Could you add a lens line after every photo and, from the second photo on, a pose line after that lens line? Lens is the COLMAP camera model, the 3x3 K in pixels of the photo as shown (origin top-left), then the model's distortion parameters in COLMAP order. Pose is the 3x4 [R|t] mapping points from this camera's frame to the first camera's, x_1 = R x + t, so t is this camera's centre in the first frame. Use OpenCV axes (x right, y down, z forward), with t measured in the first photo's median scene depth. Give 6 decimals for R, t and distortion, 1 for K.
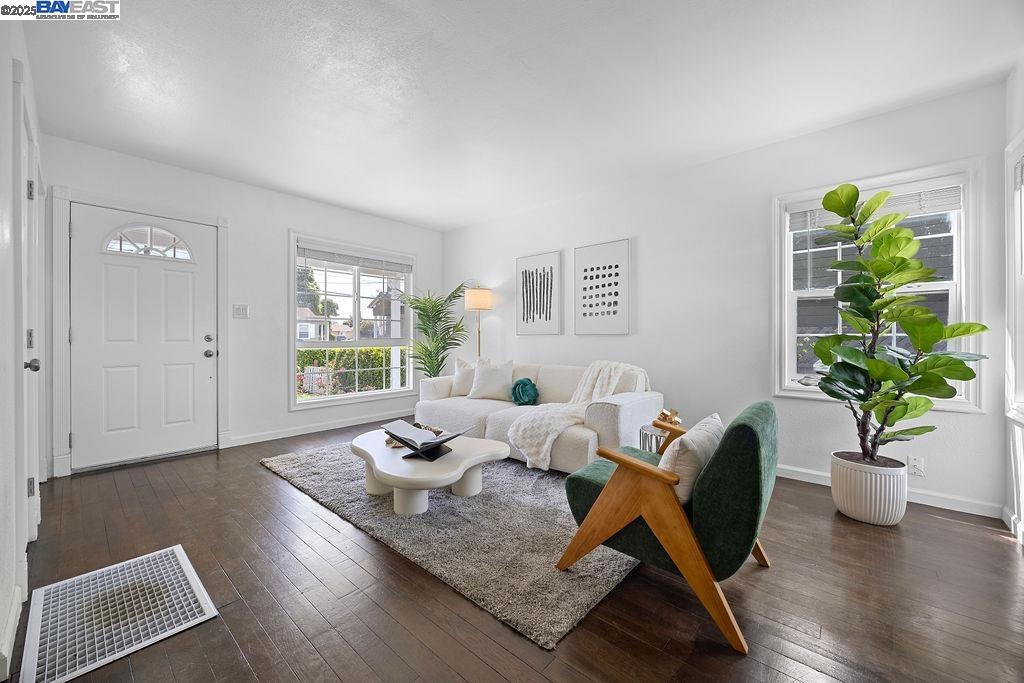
lens RADIAL K [[389.8, 0, 510.8], [0, 389.8, 339.8], [0, 0, 1]] dist [-0.003303, -0.000082]
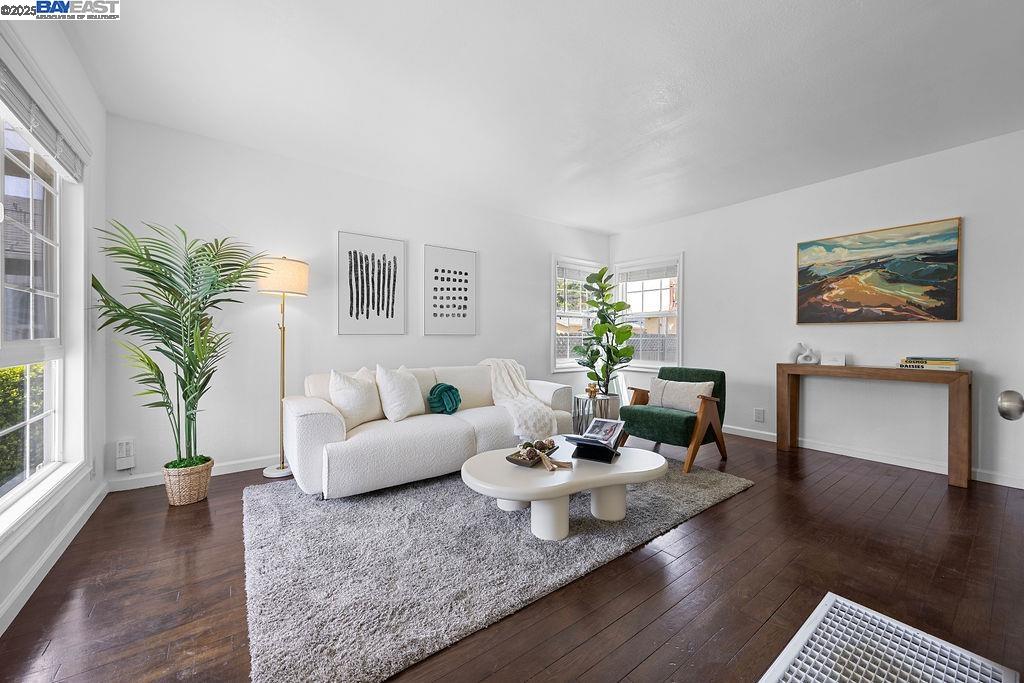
lens RADIAL K [[389.8, 0, 510.7], [0, 389.8, 338.6], [0, 0, 1]] dist [-0.003303, -0.000082]
pose [[0.204822, -0.004197, 0.978790, -0.745355], [0.002471, 0.999990, 0.003771, -0.007680], [-0.978796, 0.001647, 0.204831, 0.613194]]
